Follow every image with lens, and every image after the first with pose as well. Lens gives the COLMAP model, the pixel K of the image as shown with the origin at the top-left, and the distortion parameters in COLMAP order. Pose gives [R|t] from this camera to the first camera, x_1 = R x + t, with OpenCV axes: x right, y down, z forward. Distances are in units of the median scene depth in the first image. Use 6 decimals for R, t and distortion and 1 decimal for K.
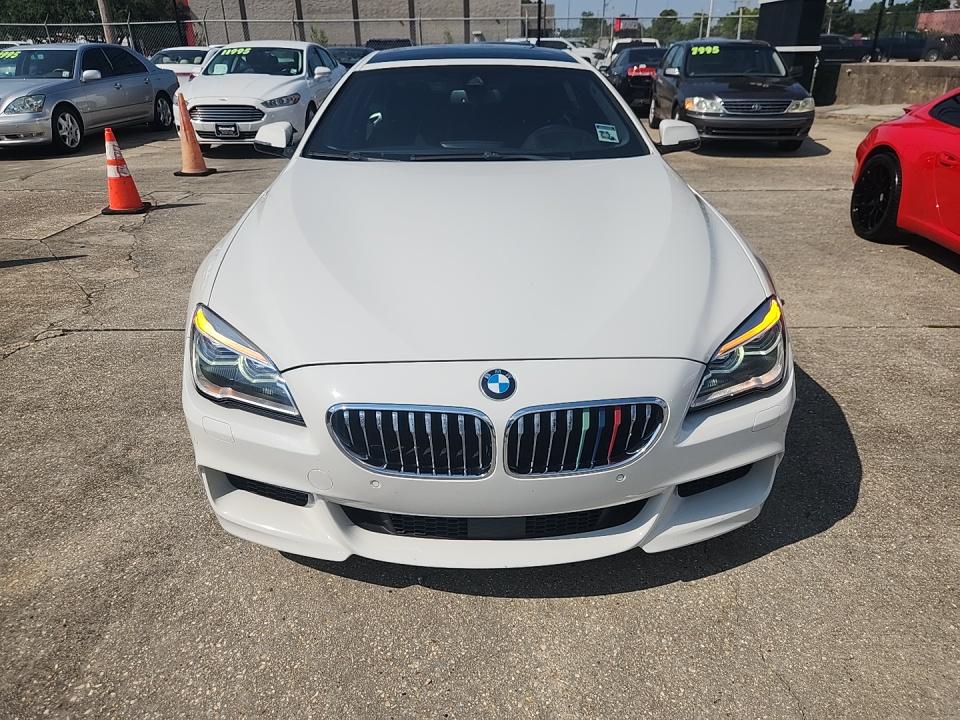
lens RADIAL K [[662.6, 0, 480.0], [0, 662.6, 360.0], [0, 0, 1]] dist [0.004307, -0.000066]
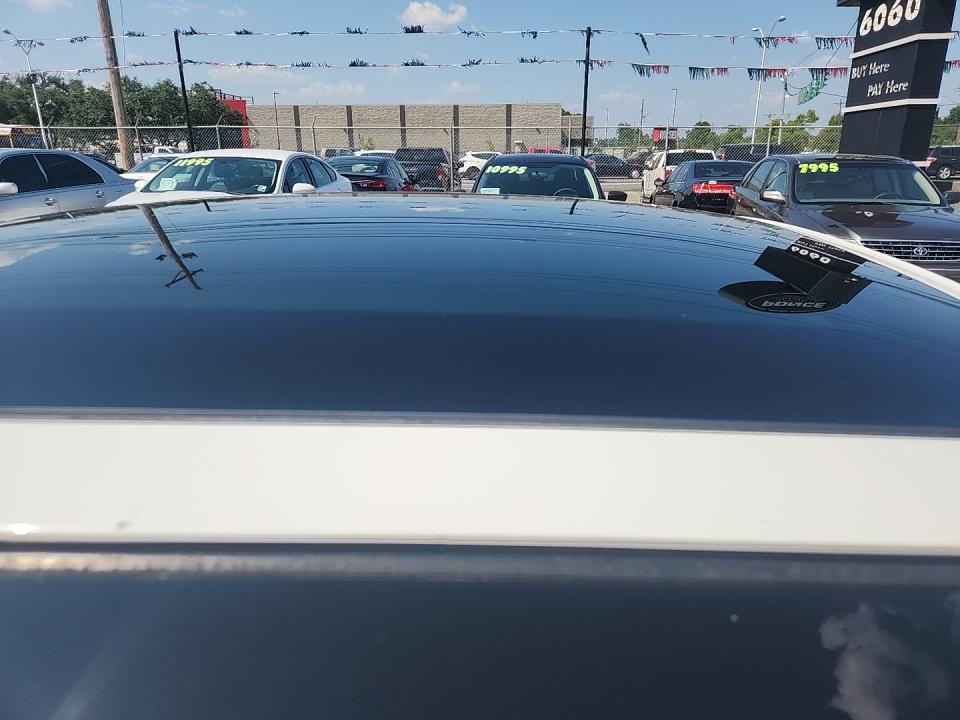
lens RADIAL K [[648.7, 0, 480.0], [0, 648.7, 360.0], [0, 0, 1]] dist [0.065662, -0.062701]
pose [[0.998091, 0.028581, -0.054755, 0.012231], [-0.035698, 0.990373, -0.133745, -0.146157], [0.050405, 0.135444, 0.989502, 0.290614]]
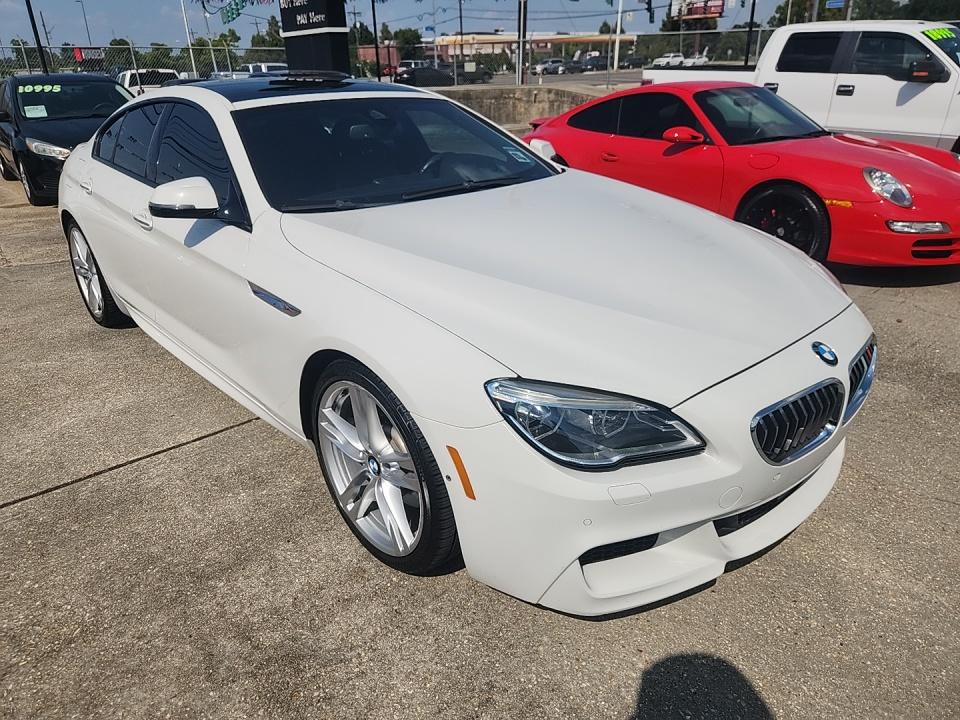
lens RADIAL K [[648.7, 0, 480.0], [0, 648.7, 360.0], [0, 0, 1]] dist [0.065662, -0.062701]
pose [[0.760505, -0.273668, 0.588844, -0.161519], [0.293820, 0.953731, 0.063775, -0.029662], [-0.579052, 0.124513, 0.805727, 0.058540]]
